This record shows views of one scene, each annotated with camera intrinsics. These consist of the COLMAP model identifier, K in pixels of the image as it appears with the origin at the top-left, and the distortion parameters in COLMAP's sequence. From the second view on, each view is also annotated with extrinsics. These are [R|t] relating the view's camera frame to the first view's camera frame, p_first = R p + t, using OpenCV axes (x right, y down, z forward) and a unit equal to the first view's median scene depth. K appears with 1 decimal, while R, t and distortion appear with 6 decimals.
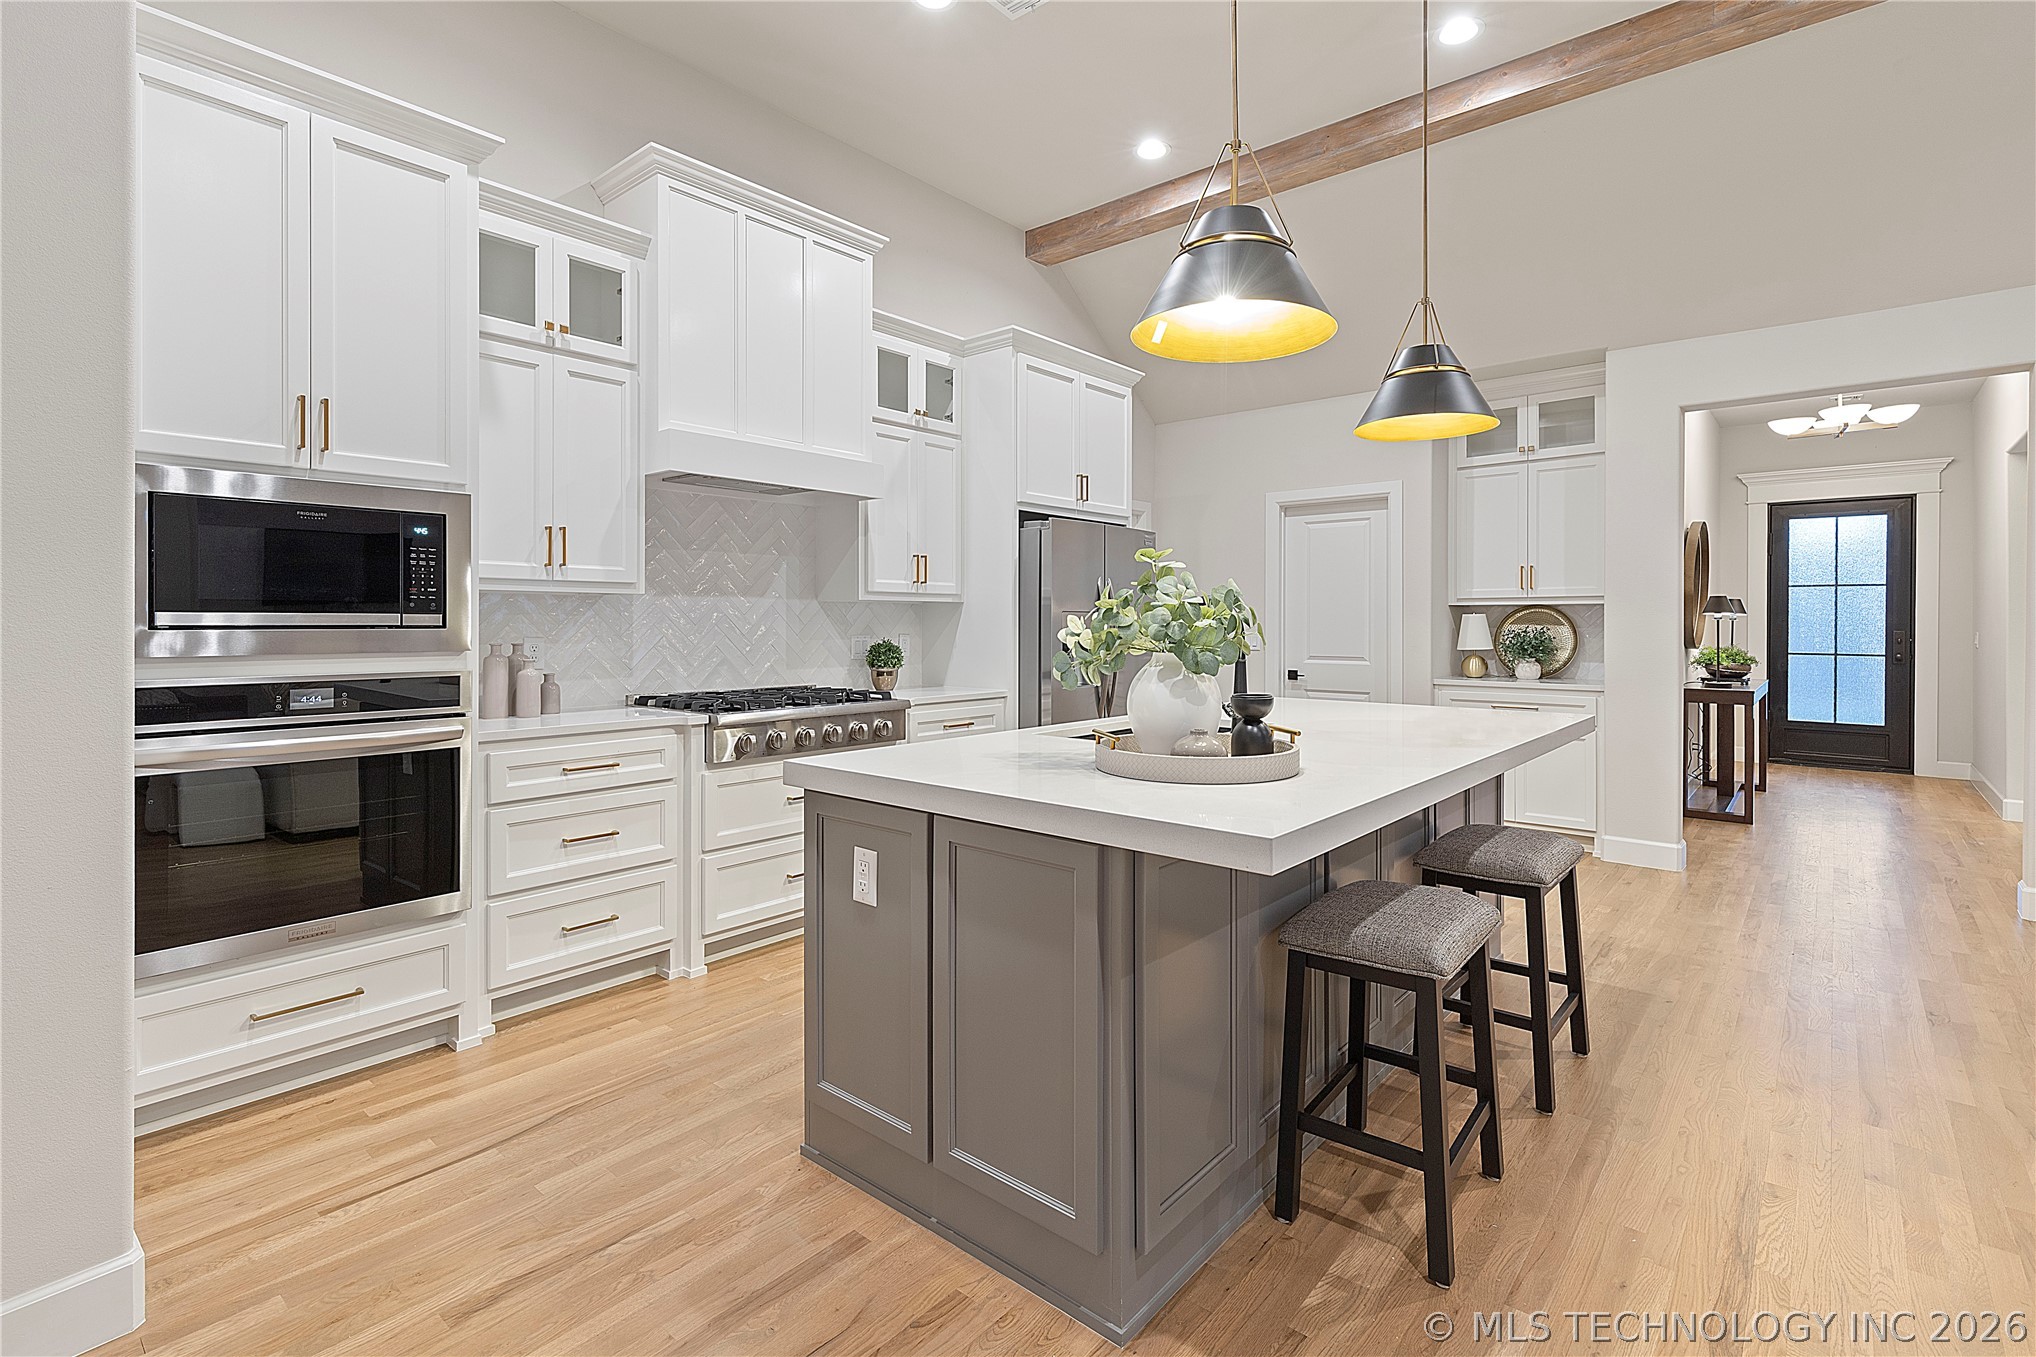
lens RADIAL K [[939.1, 0, 1043.6], [0, 939.1, 621.1], [0, 0, 1]] dist [0.007495, -0.001265]
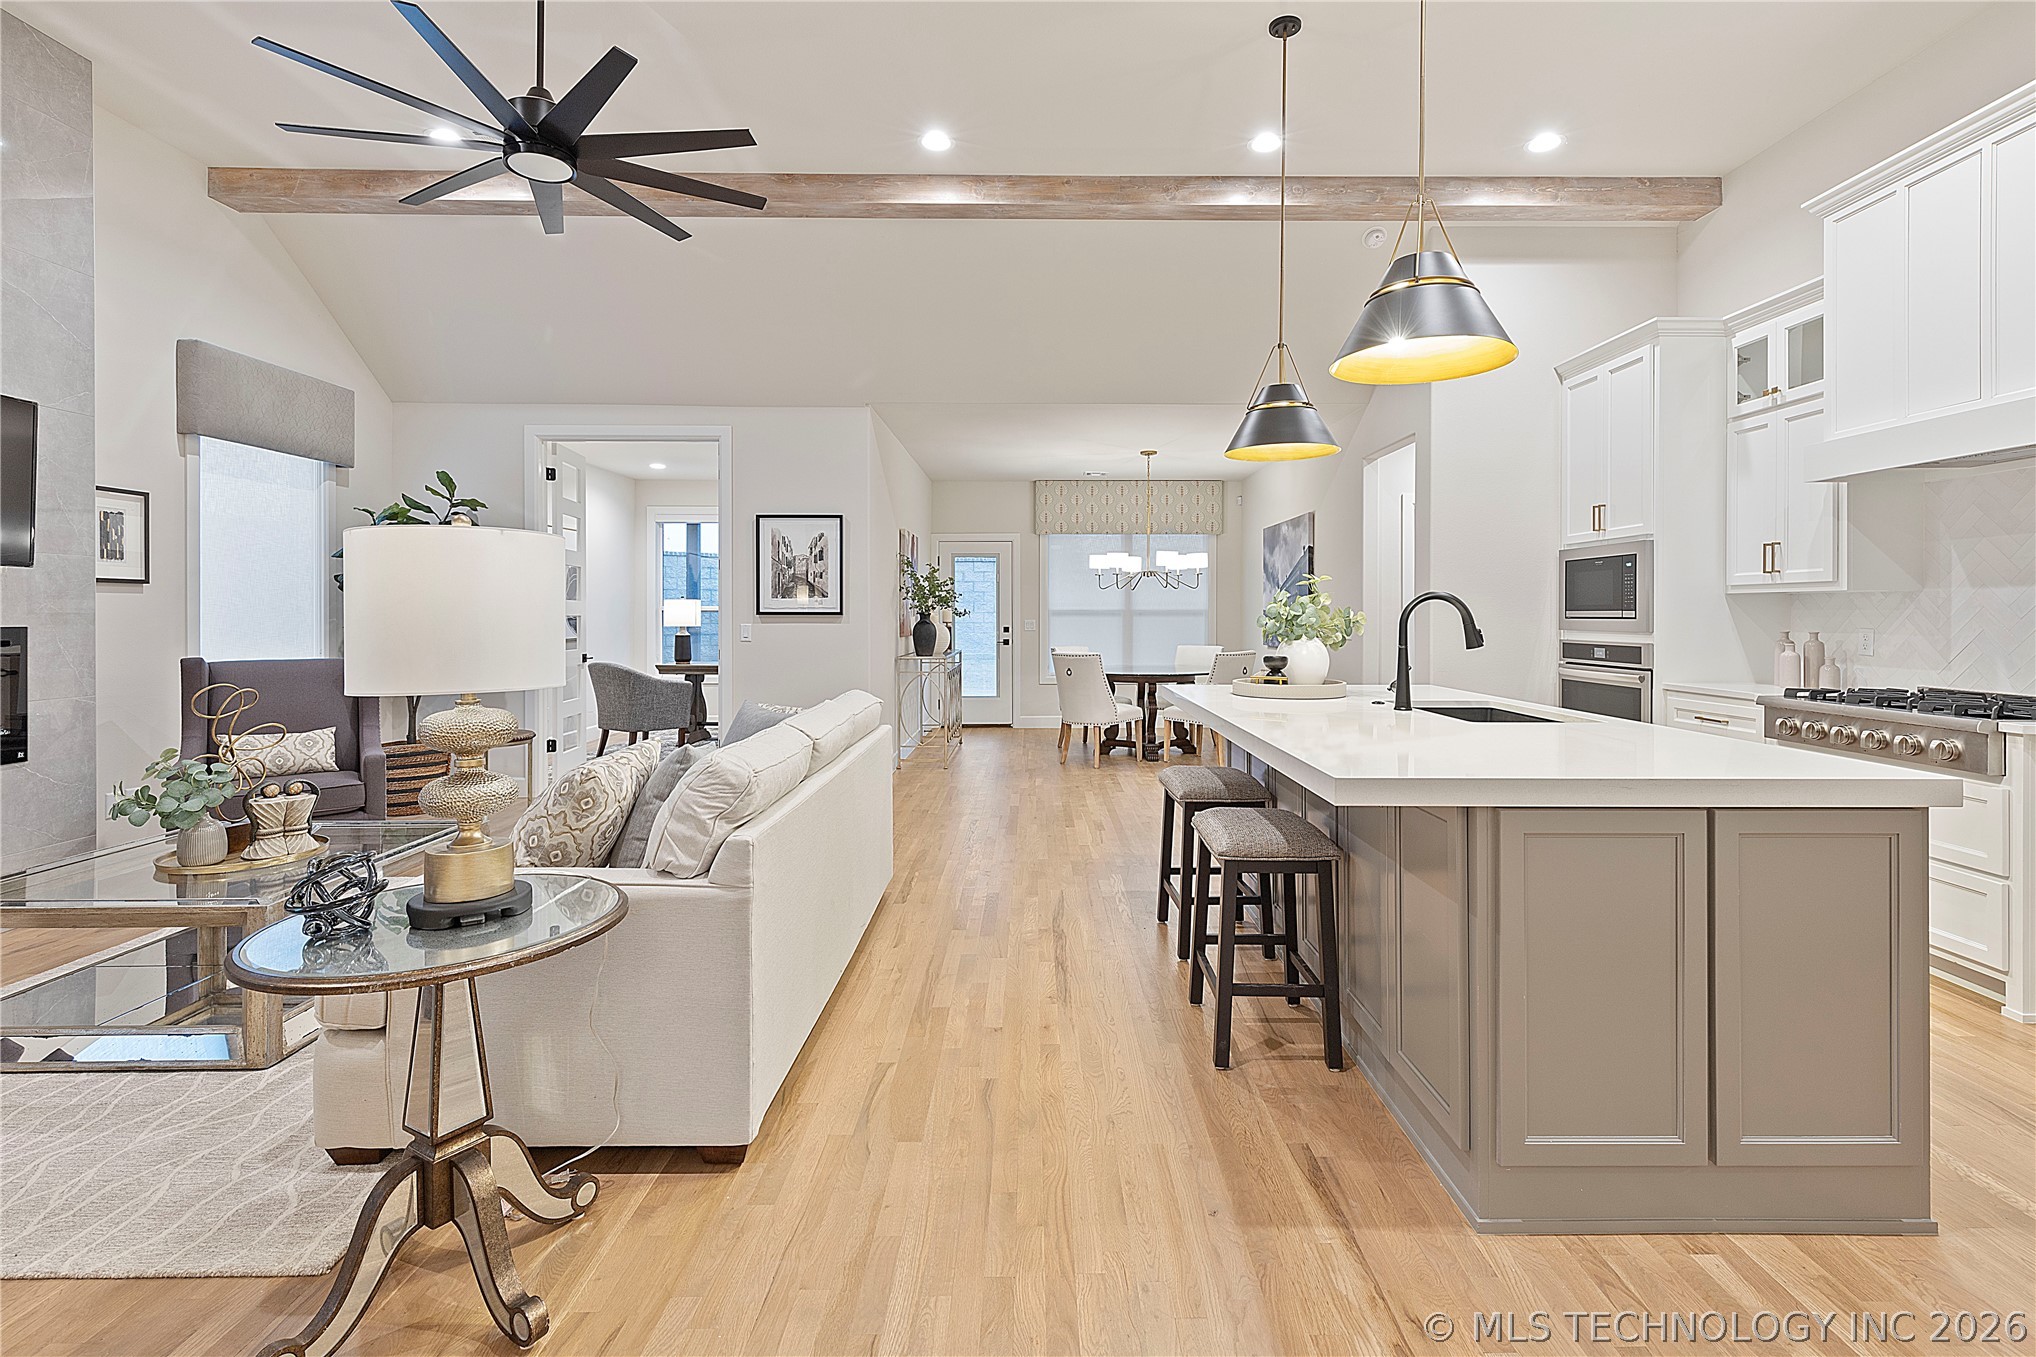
lens RADIAL K [[939.1, 0, 1043.6], [0, 939.1, 621.1], [0, 0, 1]] dist [0.007495, -0.001265]
pose [[-0.759064, 0.002253, -0.651013, 0.757945], [-0.000285, 0.999993, 0.003793, 0.003179], [0.651016, 0.003064, -0.759057, 0.918217]]
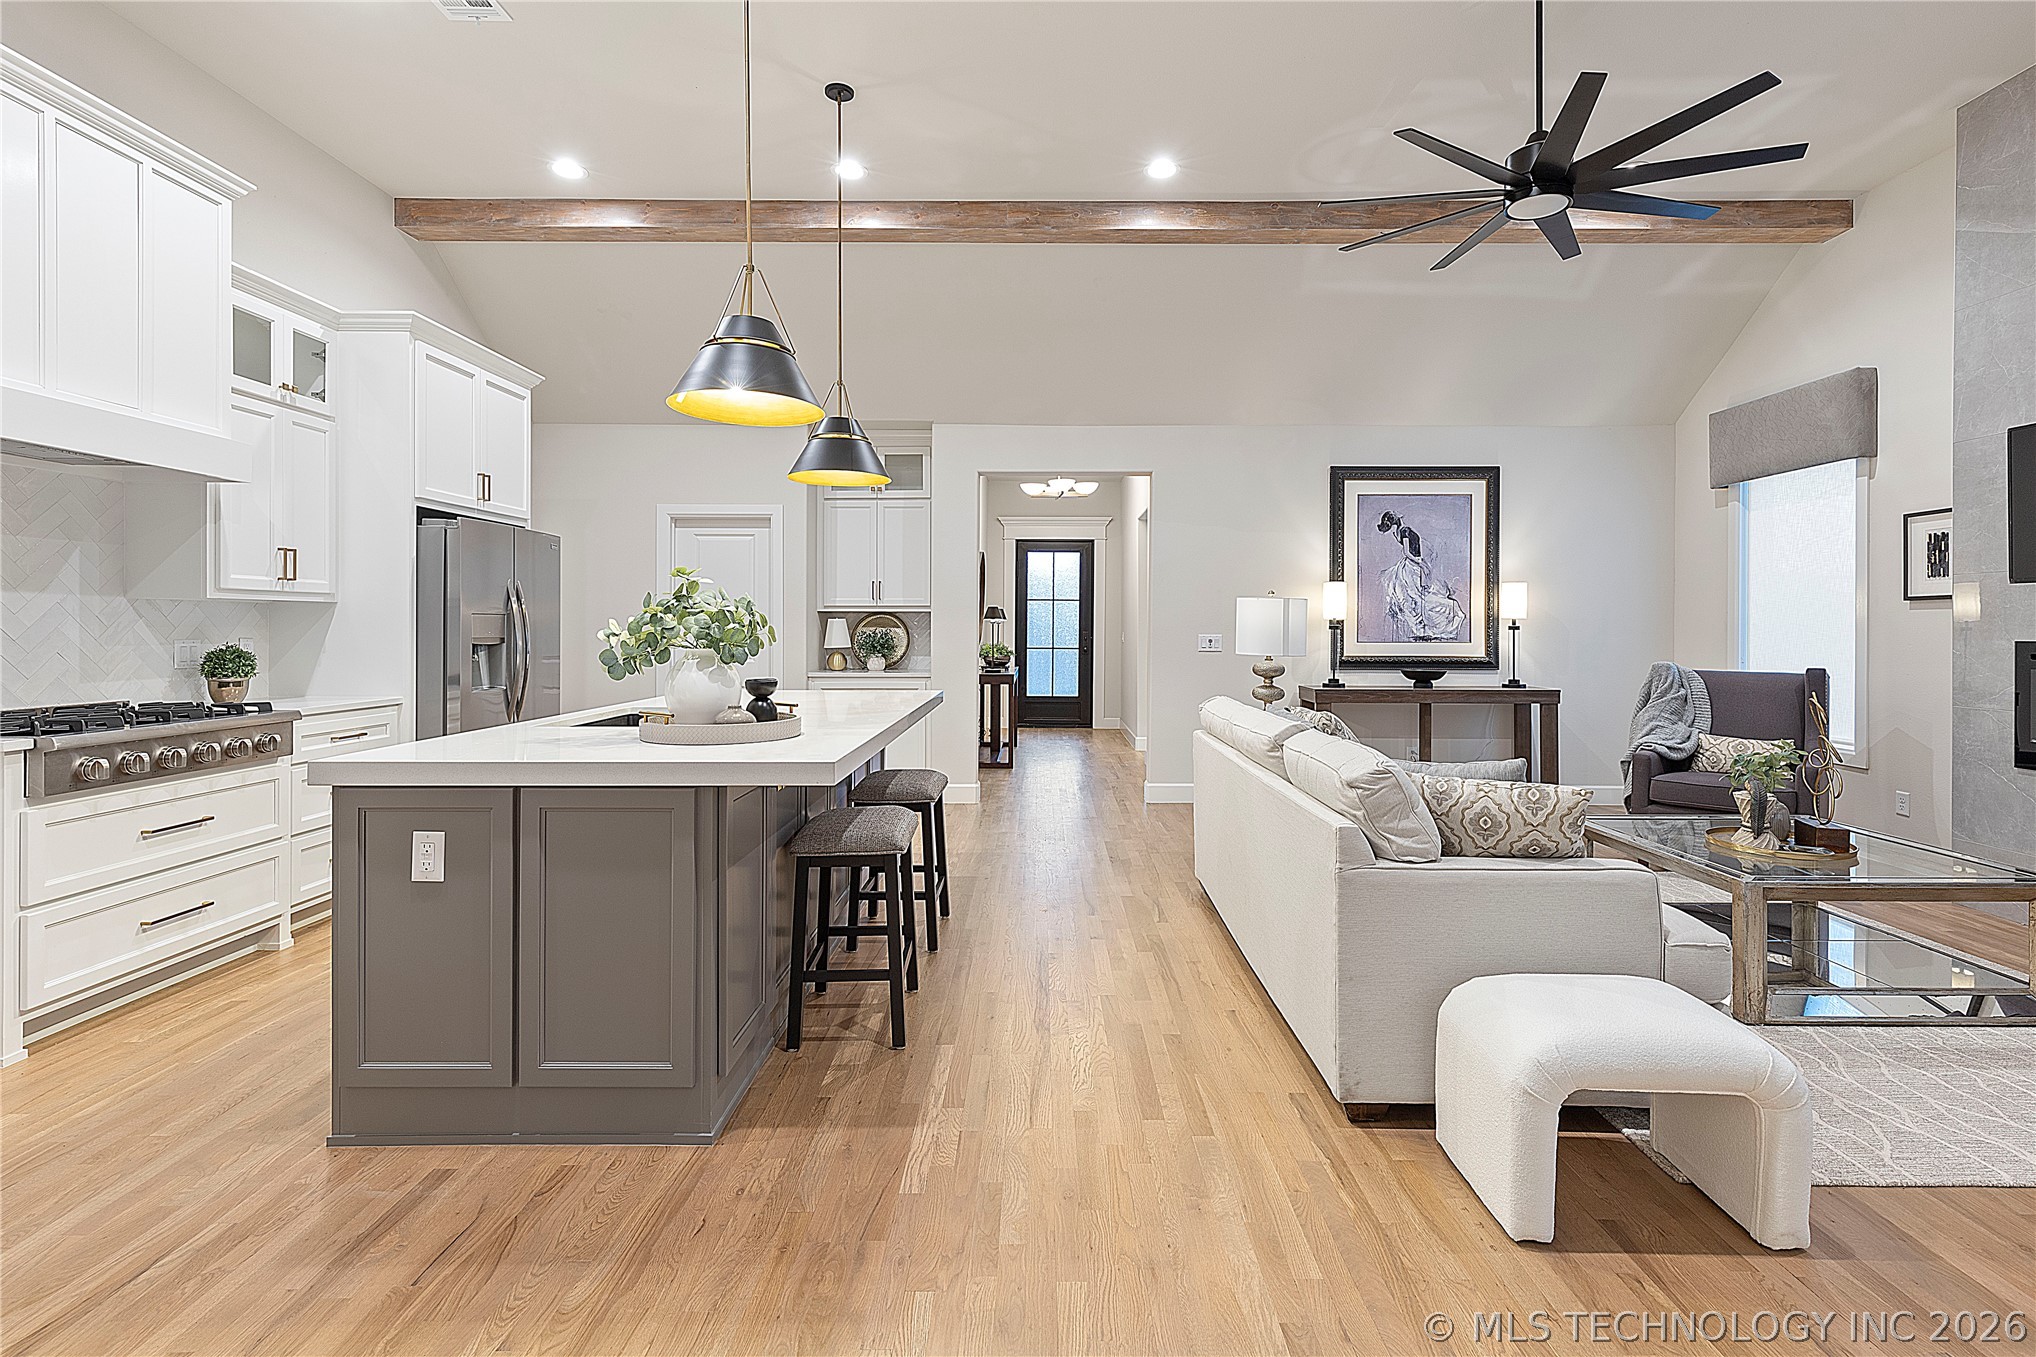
lens RADIAL K [[934.1, 0, 1036.1], [0, 934.1, 628.1], [0, 0, 1]] dist [0.006053, -0.000646]
pose [[0.768841, -0.000154, 0.639439, -0.148126], [-0.002605, 0.999991, 0.003372, -0.000088], [-0.639434, -0.004258, 0.768834, -0.125432]]
